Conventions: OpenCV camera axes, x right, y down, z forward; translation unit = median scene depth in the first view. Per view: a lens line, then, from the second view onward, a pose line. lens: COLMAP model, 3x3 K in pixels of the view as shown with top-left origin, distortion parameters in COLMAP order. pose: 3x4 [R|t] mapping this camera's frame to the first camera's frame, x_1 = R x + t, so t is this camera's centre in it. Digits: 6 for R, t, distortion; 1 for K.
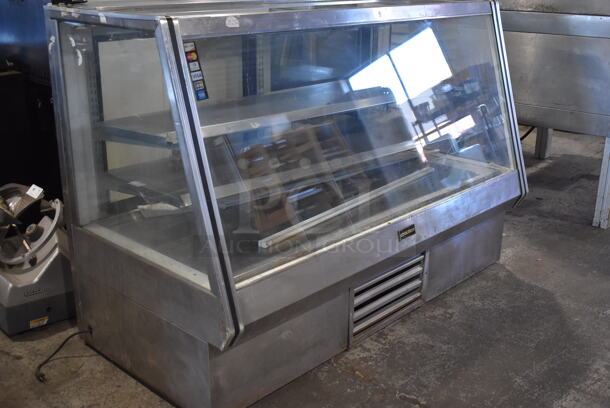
lens RADIAL K [[691.7, 0, 305.0], [0, 691.7, 204.0], [0, 0, 1]] dist [-0.012439, 0.001313]
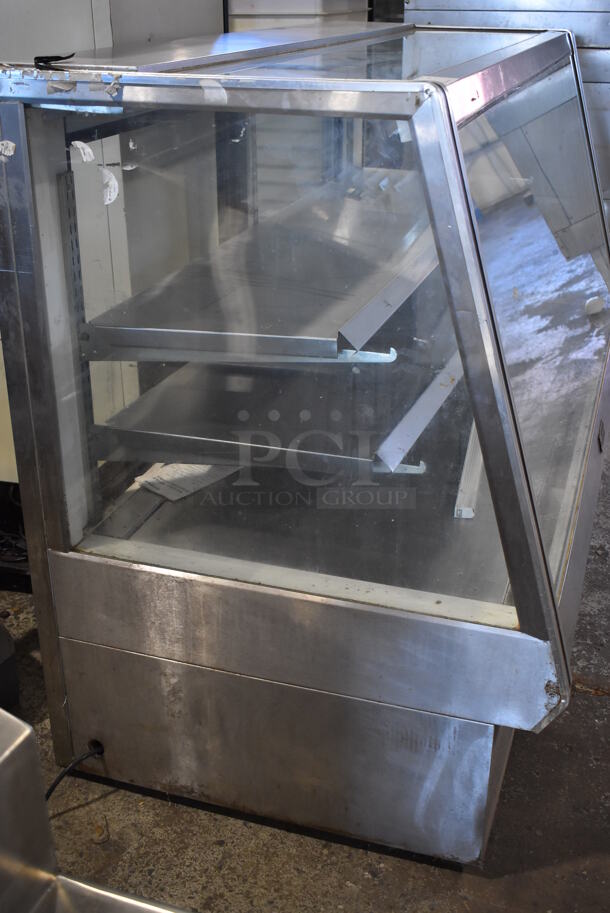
lens RADIAL K [[1035.3, 0, 305.0], [0, 1035.3, 456.5], [0, 0, 1]] dist [-0.012439, 0.001313]
pose [[0.906701, -0.184541, 0.379260, -0.446519], [0.145259, 0.980819, 0.129978, -0.100132], [-0.395972, -0.062761, 0.916115, 0.304807]]
